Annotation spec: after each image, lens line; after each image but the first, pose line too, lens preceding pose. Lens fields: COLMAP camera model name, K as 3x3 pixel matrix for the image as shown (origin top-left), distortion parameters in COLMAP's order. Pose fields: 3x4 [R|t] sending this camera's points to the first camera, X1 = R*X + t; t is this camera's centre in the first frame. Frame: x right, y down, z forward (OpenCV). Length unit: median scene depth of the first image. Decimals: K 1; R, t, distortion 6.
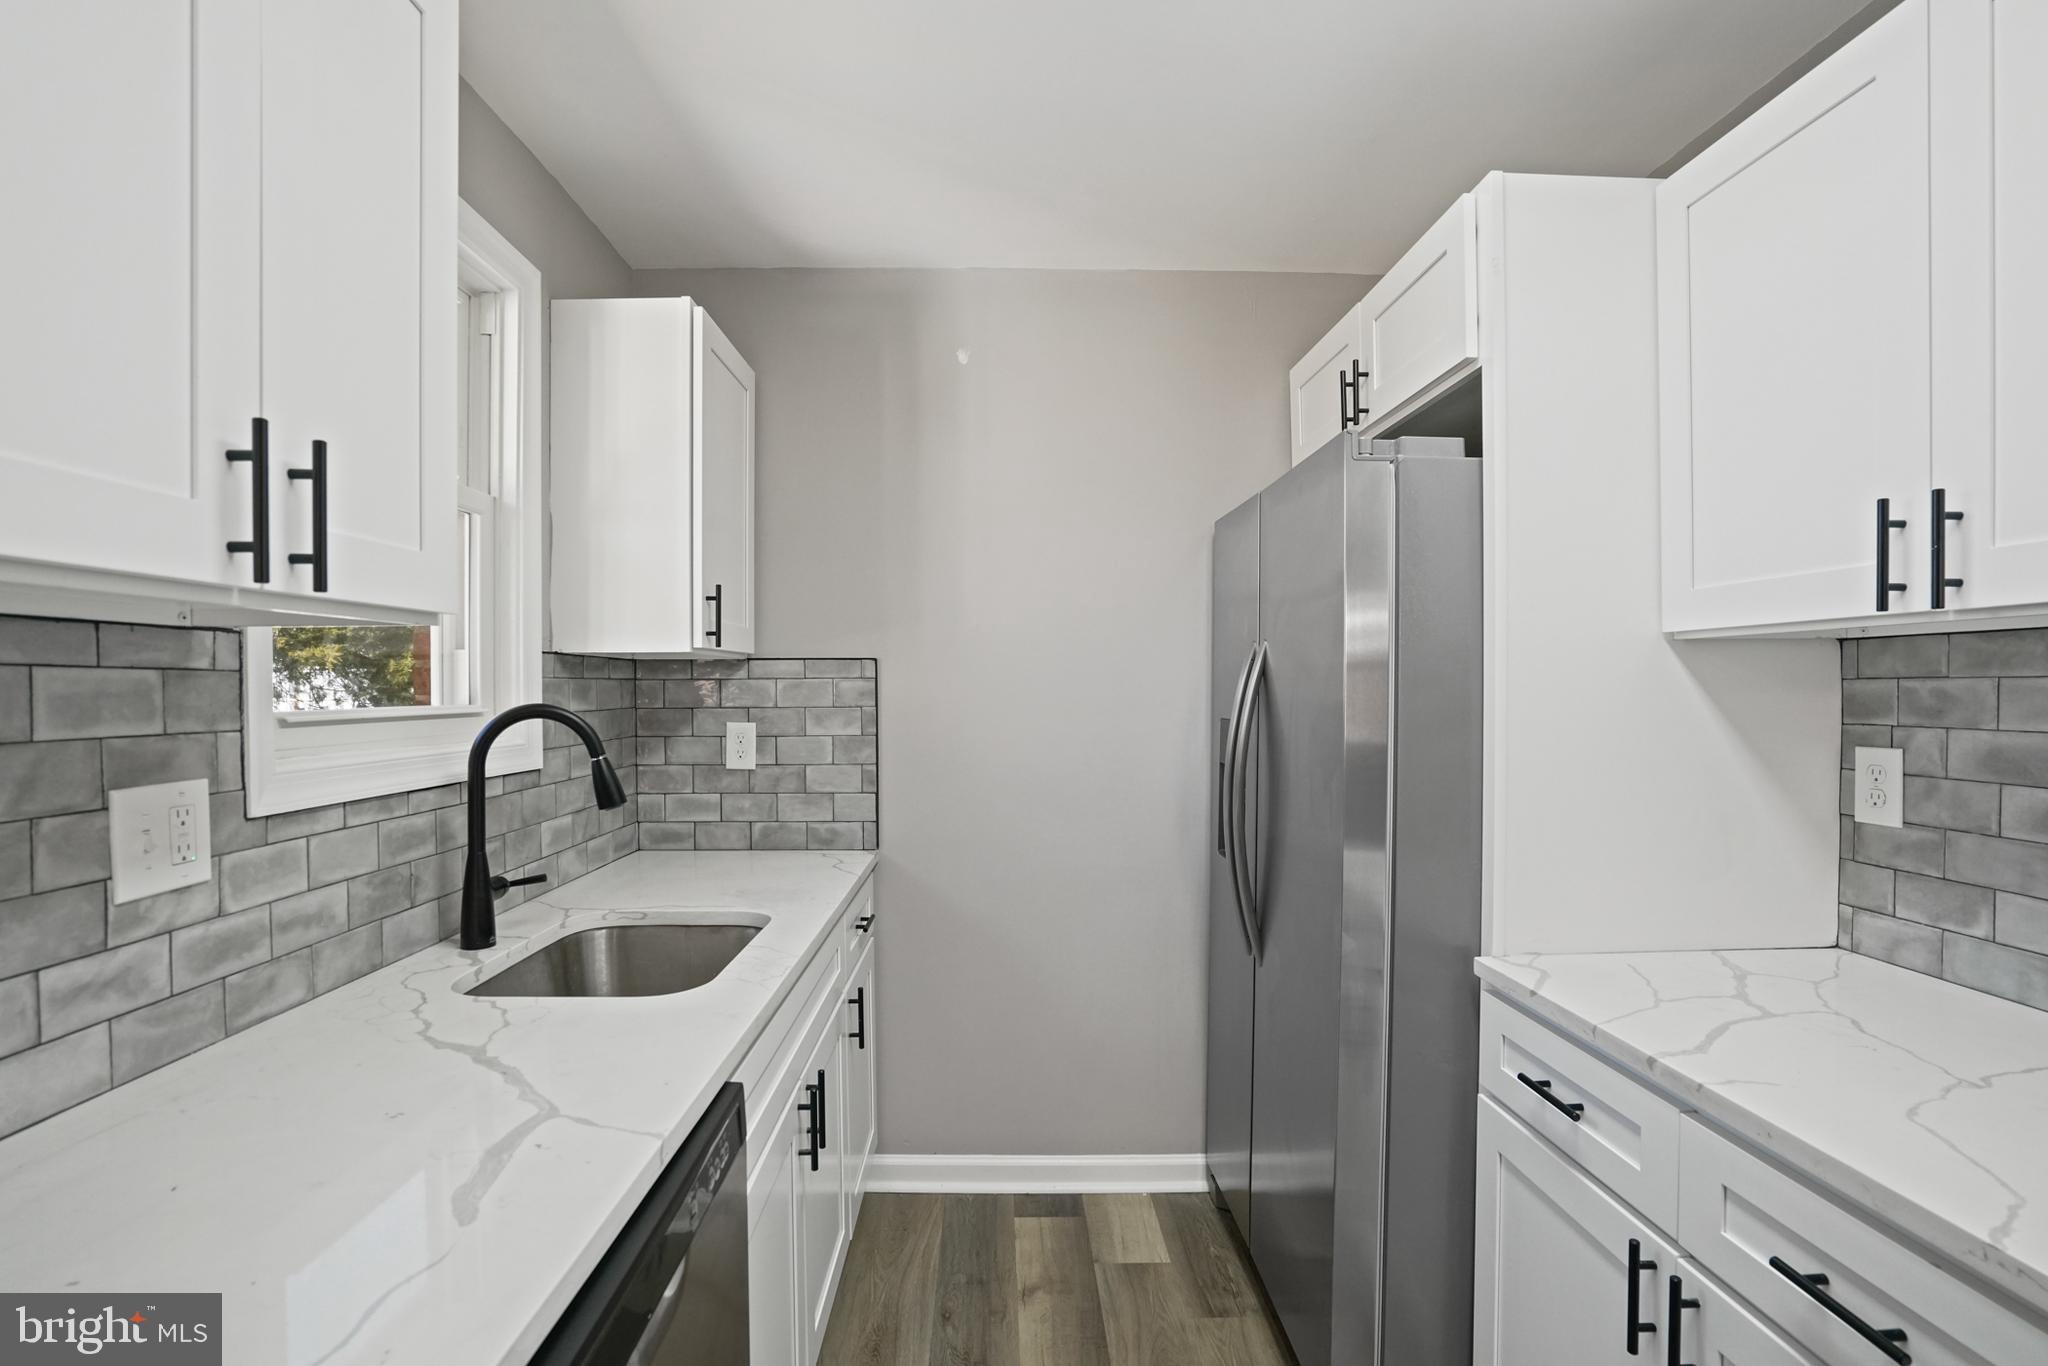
lens RADIAL K [[952.5, 0, 1010.9], [0, 952.5, 703.0], [0, 0, 1]] dist [-0.056603, 0.020451]
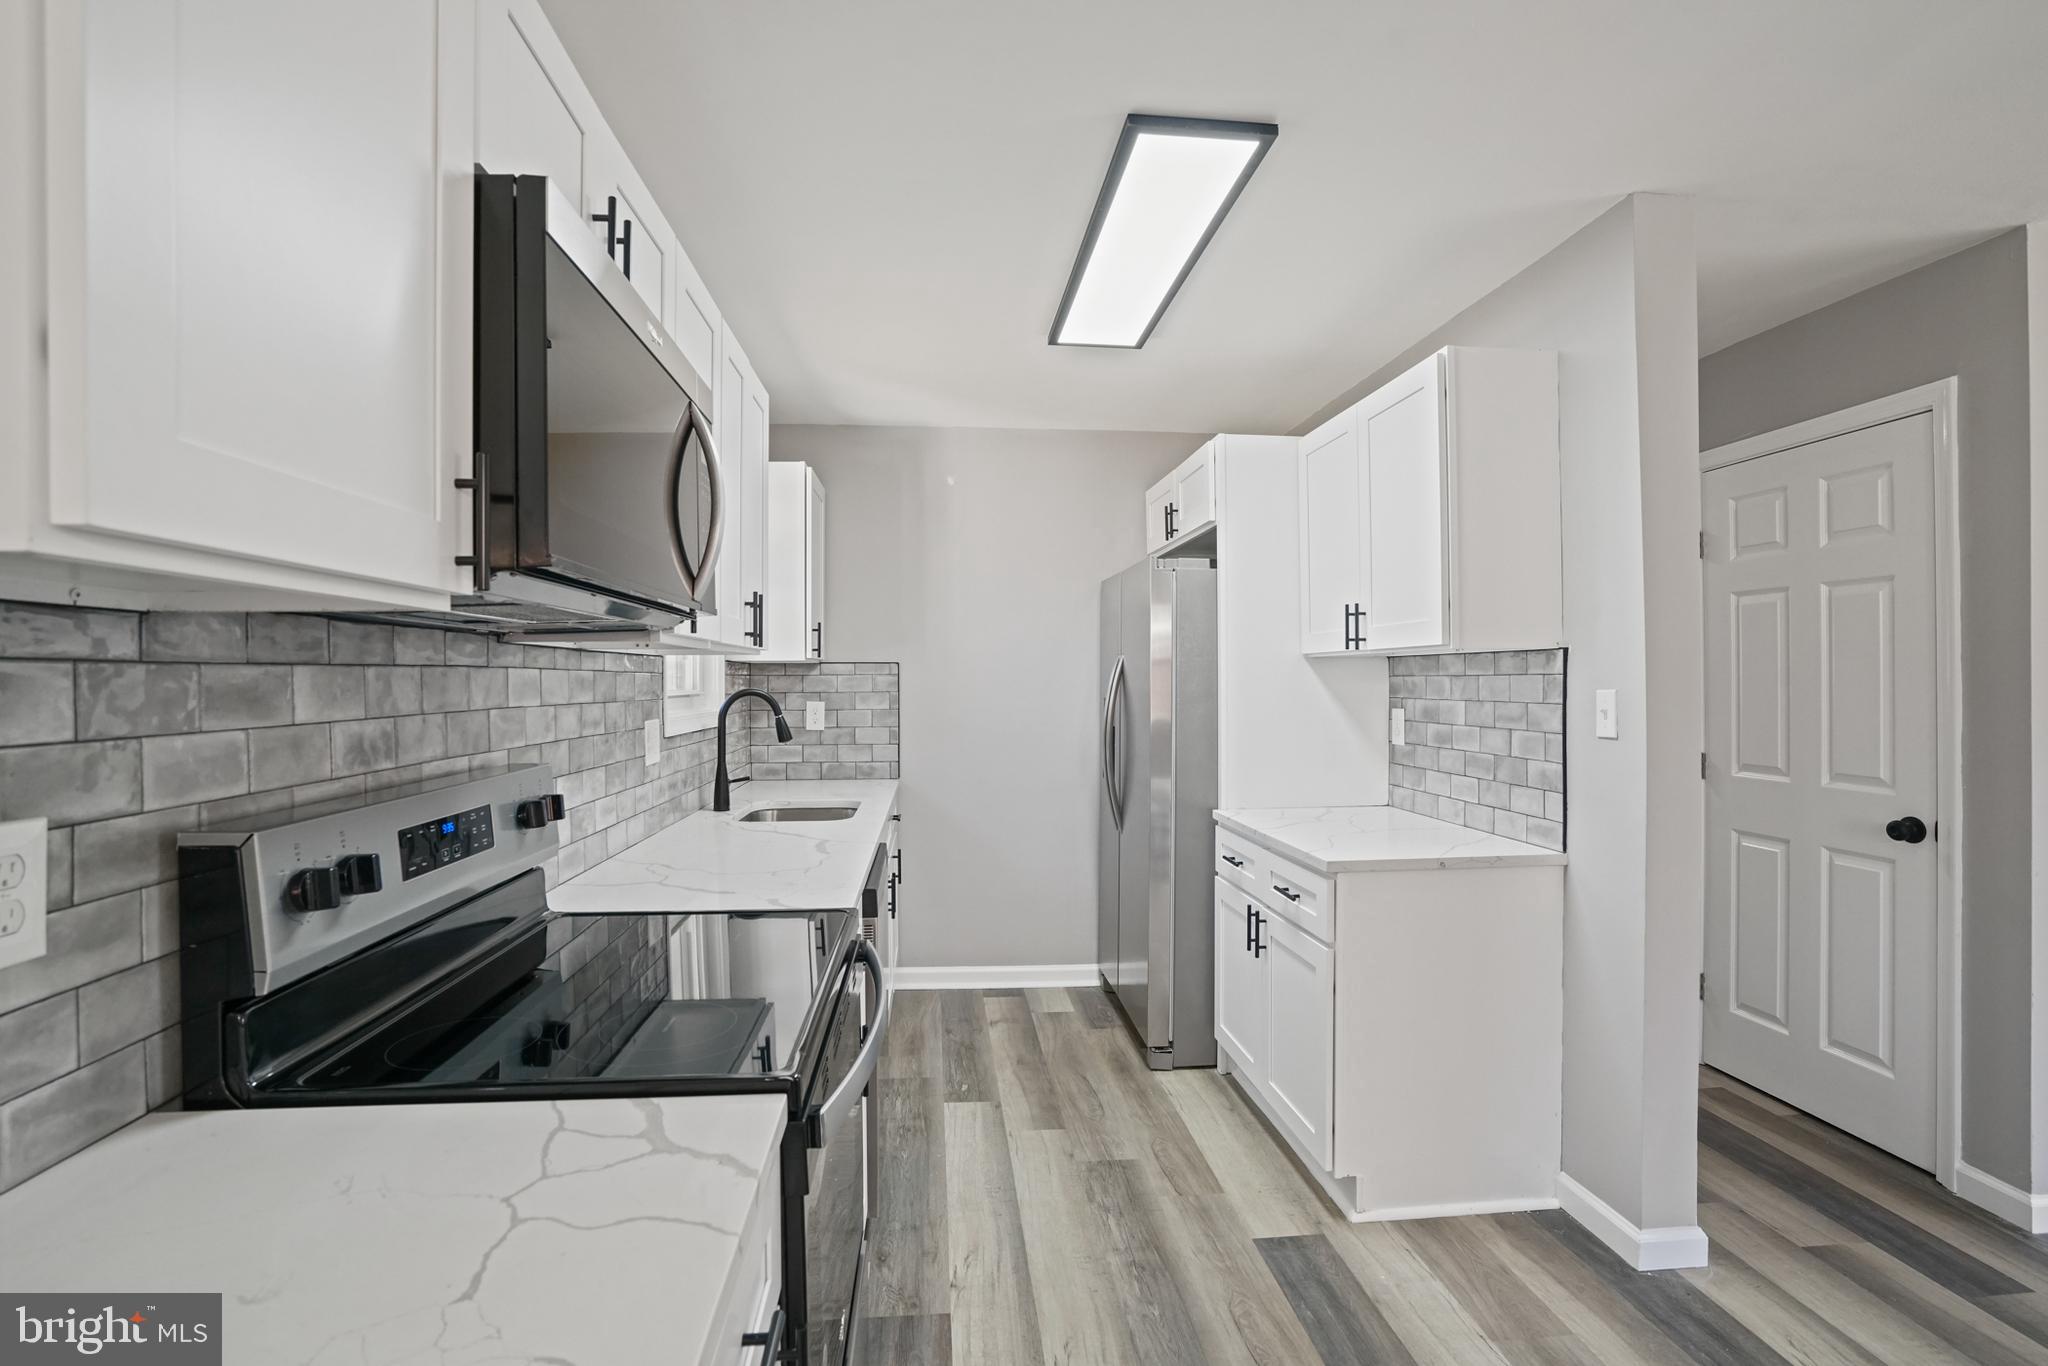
lens RADIAL K [[952.5, 0, 1008.1], [0, 952.5, 684.9], [0, 0, 1]] dist [-0.056603, 0.020451]
pose [[0.997987, -0.000746, 0.063419, -0.070203], [0.001406, 0.999945, -0.010364, 0.011640], [-0.063407, 0.010433, 0.997933, -0.820518]]
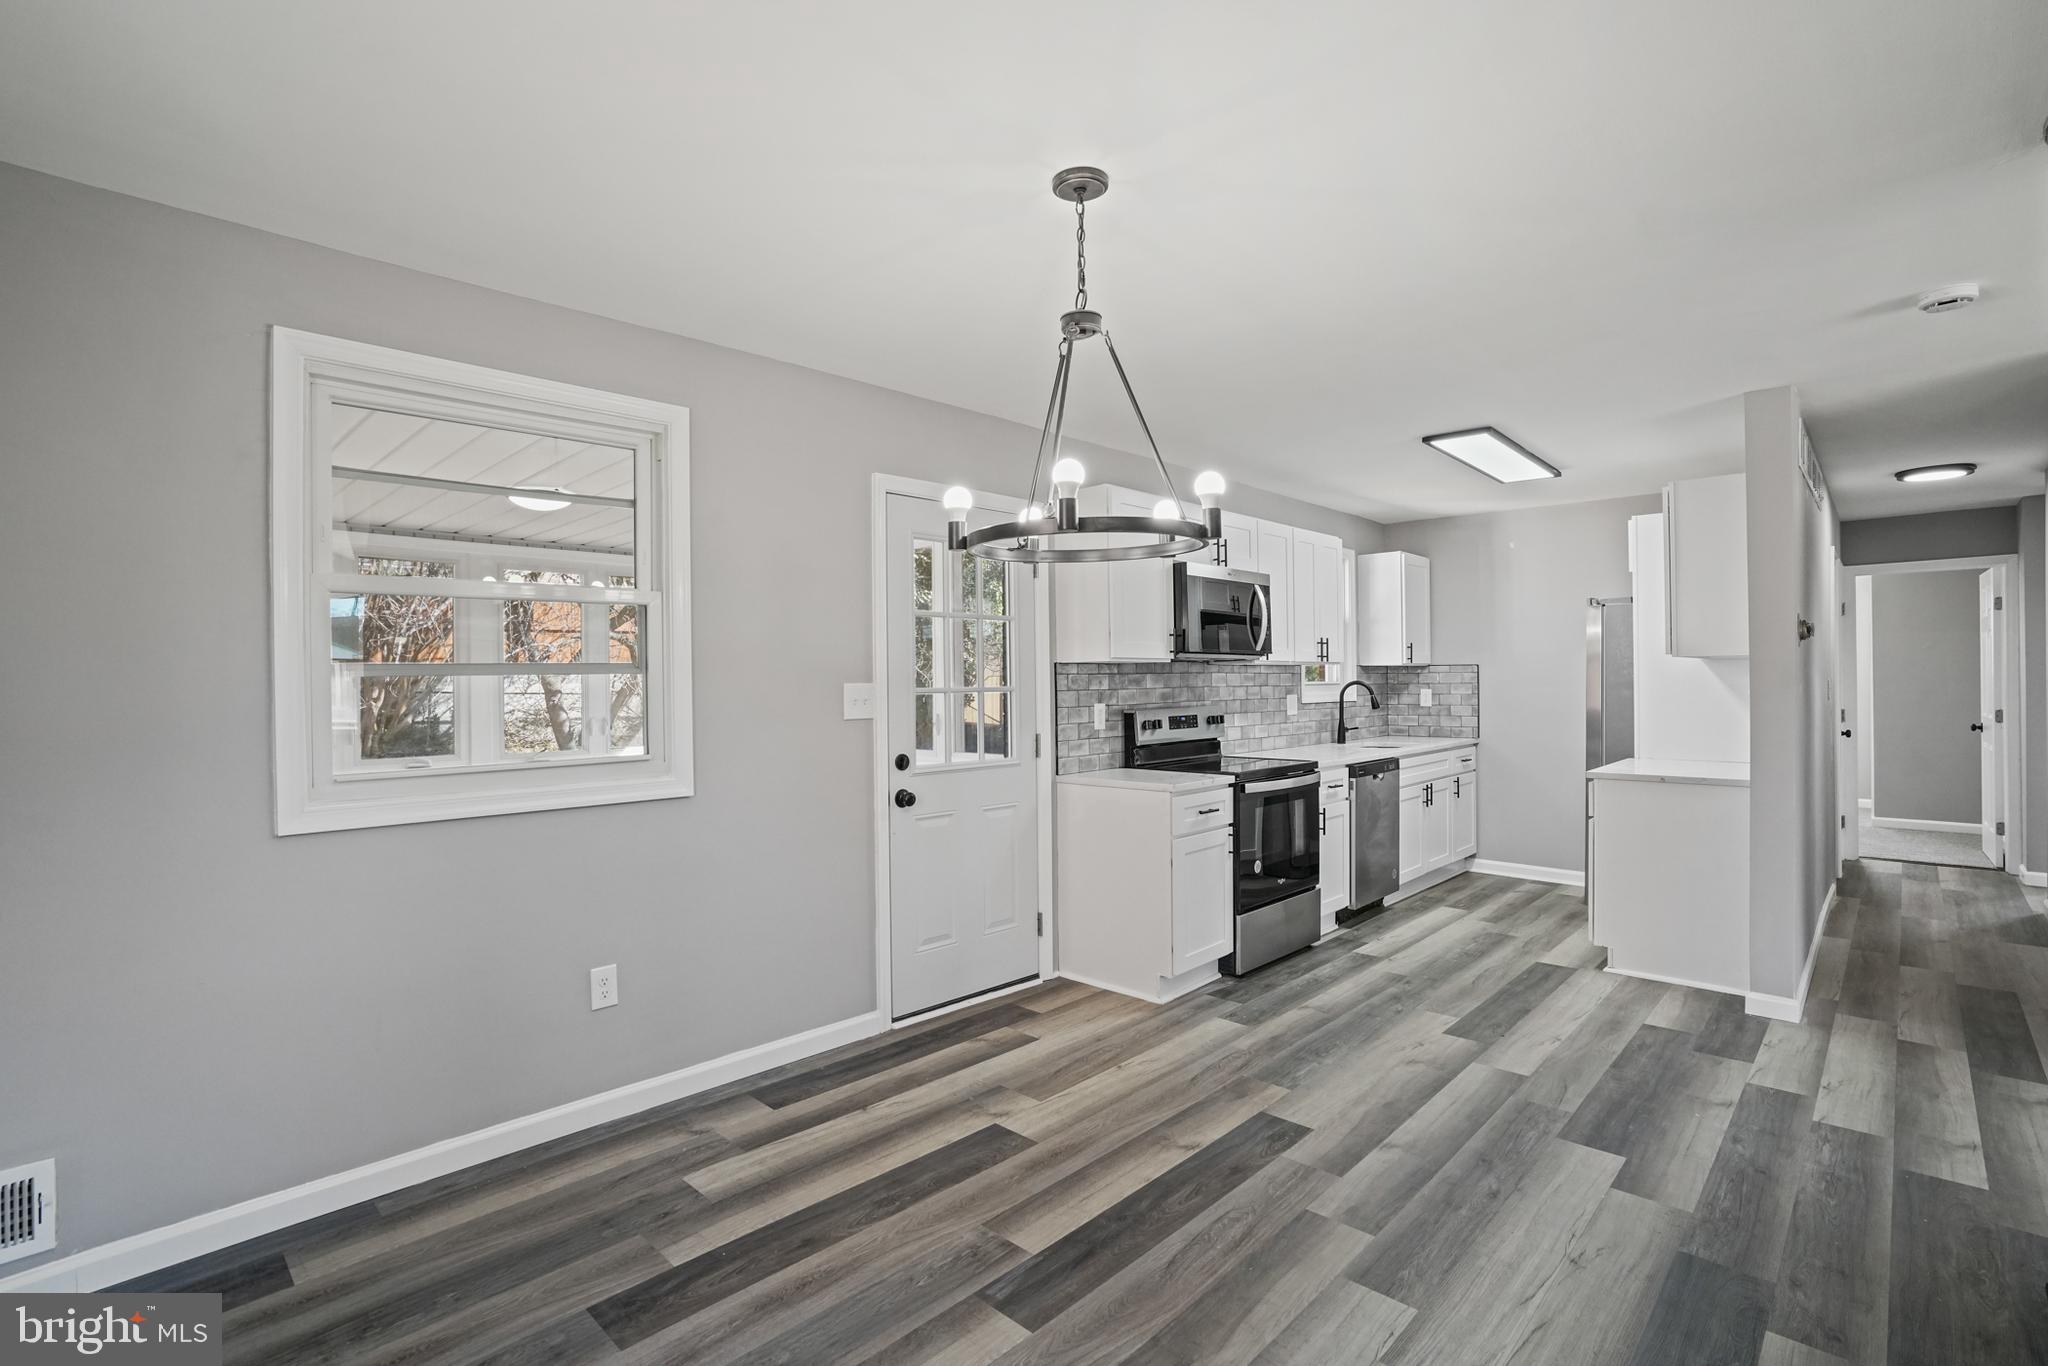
lens RADIAL K [[952.5, 0, 1009.7], [0, 952.5, 682.3], [0, 0, 1]] dist [-0.056603, 0.020451]
pose [[0.702941, 0.000707, -0.711248, 0.979267], [-0.006756, 0.999961, -0.005683, 0.030442], [0.711216, 0.008800, 0.702918, -2.138334]]
